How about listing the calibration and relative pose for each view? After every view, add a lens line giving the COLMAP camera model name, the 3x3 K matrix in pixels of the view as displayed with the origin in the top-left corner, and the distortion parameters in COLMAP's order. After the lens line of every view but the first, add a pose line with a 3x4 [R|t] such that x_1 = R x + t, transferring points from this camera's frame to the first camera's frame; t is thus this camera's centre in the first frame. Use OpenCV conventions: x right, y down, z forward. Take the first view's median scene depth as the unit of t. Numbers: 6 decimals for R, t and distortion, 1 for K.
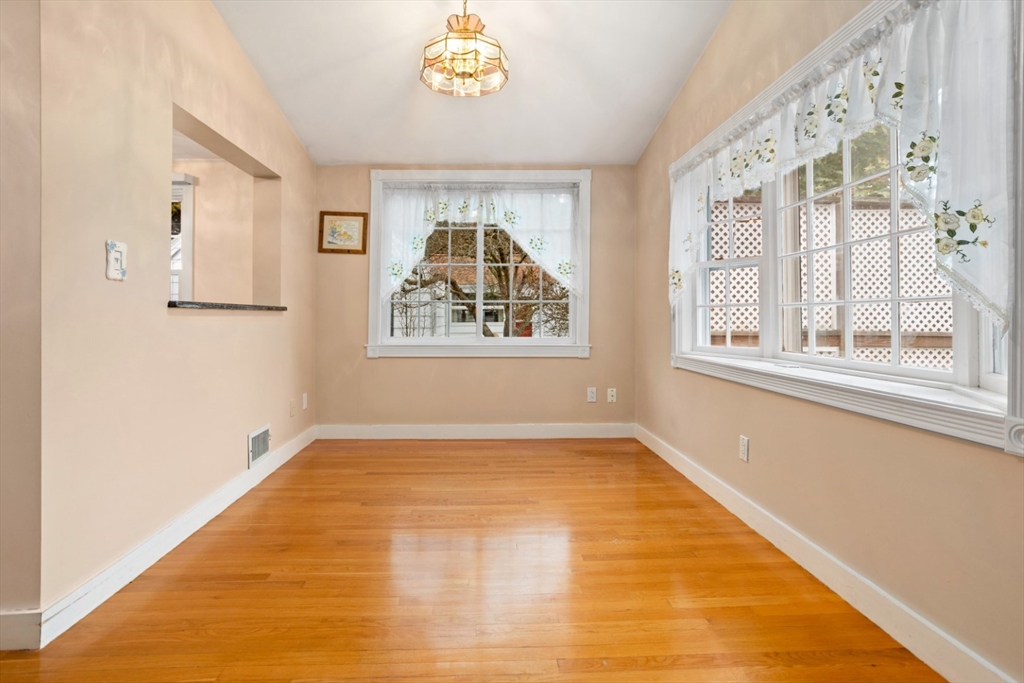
lens RADIAL K [[500.3, 0, 495.9], [0, 500.3, 317.5], [0, 0, 1]] dist [-0.041320, 0.026196]
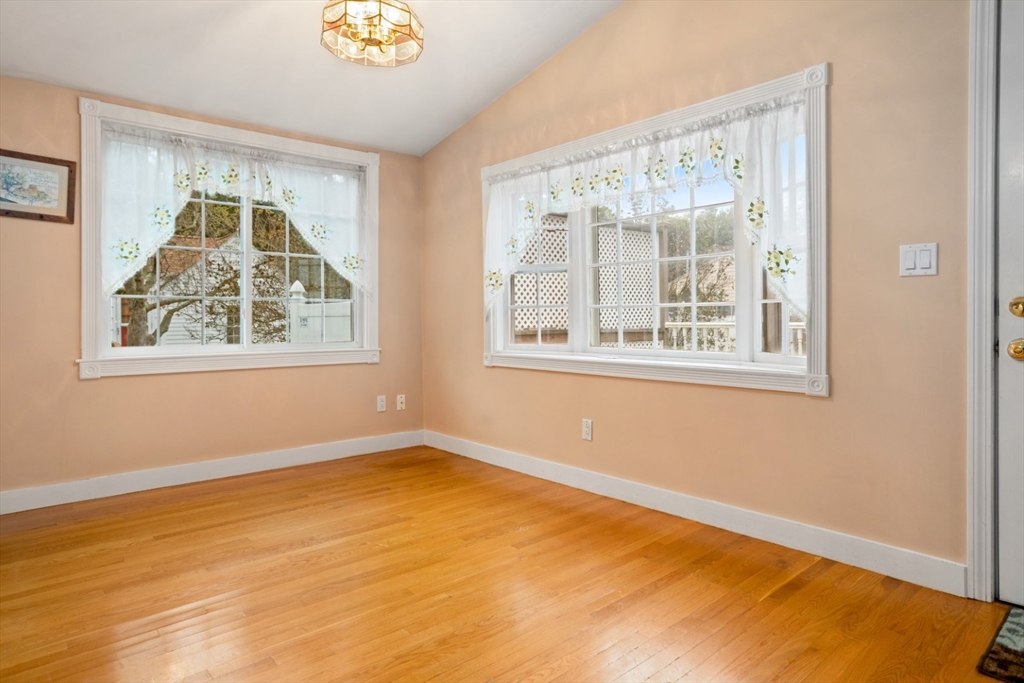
lens RADIAL K [[599.8, 0, 511.4], [0, 599.8, 319.3], [0, 0, 1]] dist [-0.031799, 0.026260]
pose [[0.767820, -0.004139, 0.640653, -0.424205], [0.003797, 0.999991, 0.001910, 0.000861], [-0.640655, 0.000966, 0.767828, 0.023684]]
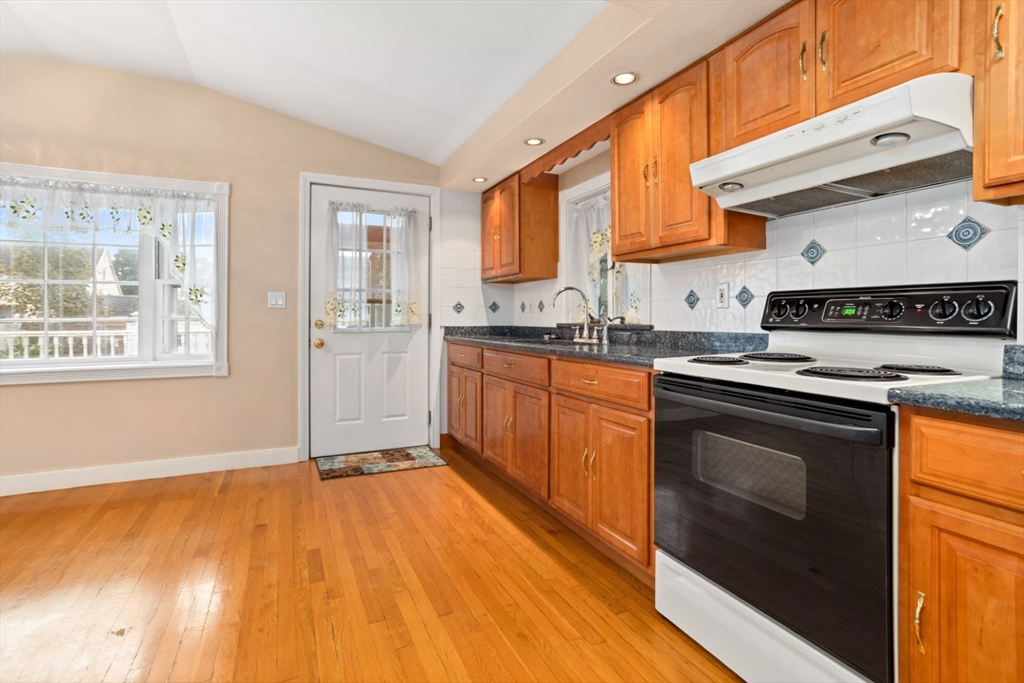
lens RADIAL K [[500.3, 0, 513.2], [0, 500.3, 313.9], [0, 0, 1]] dist [-0.041320, 0.026196]
pose [[-0.401488, 0.013184, 0.915769, -0.895927], [0.005435, 0.999913, -0.012012, -0.017680], [-0.915848, 0.000154, -0.401525, 0.218289]]
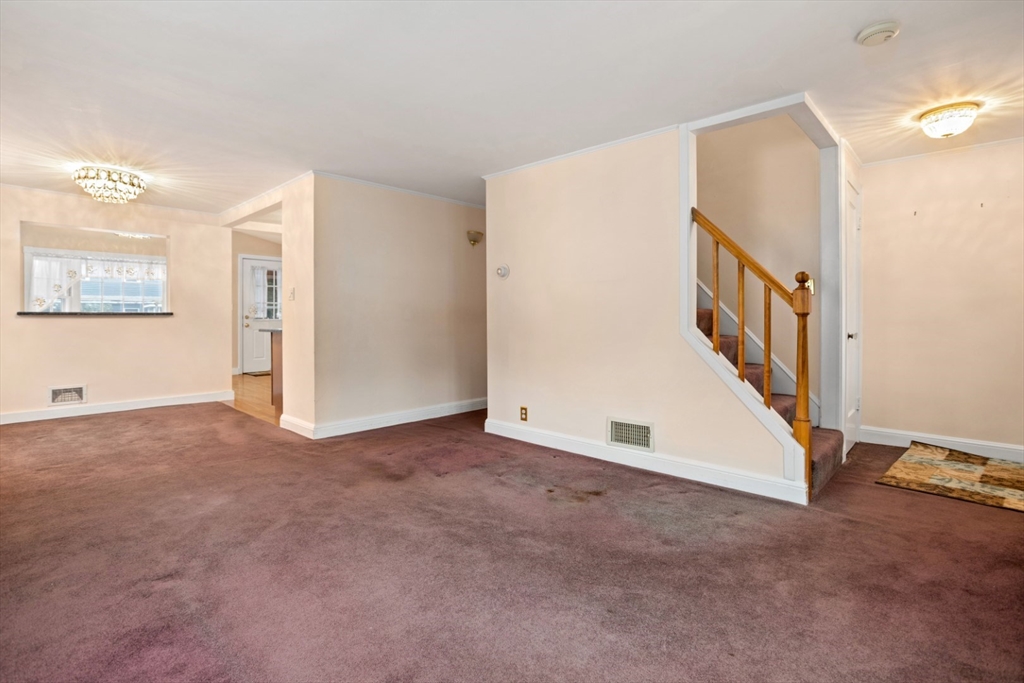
lens RADIAL K [[500.3, 0, 526.5], [0, 500.3, 314.4], [0, 0, 1]] dist [-0.041320, 0.026196]
pose [[-0.719222, 0.011428, 0.694687, -2.800783], [0.007913, 0.999935, -0.008257, 0.010645], [-0.694736, -0.000442, -0.719265, 1.116593]]
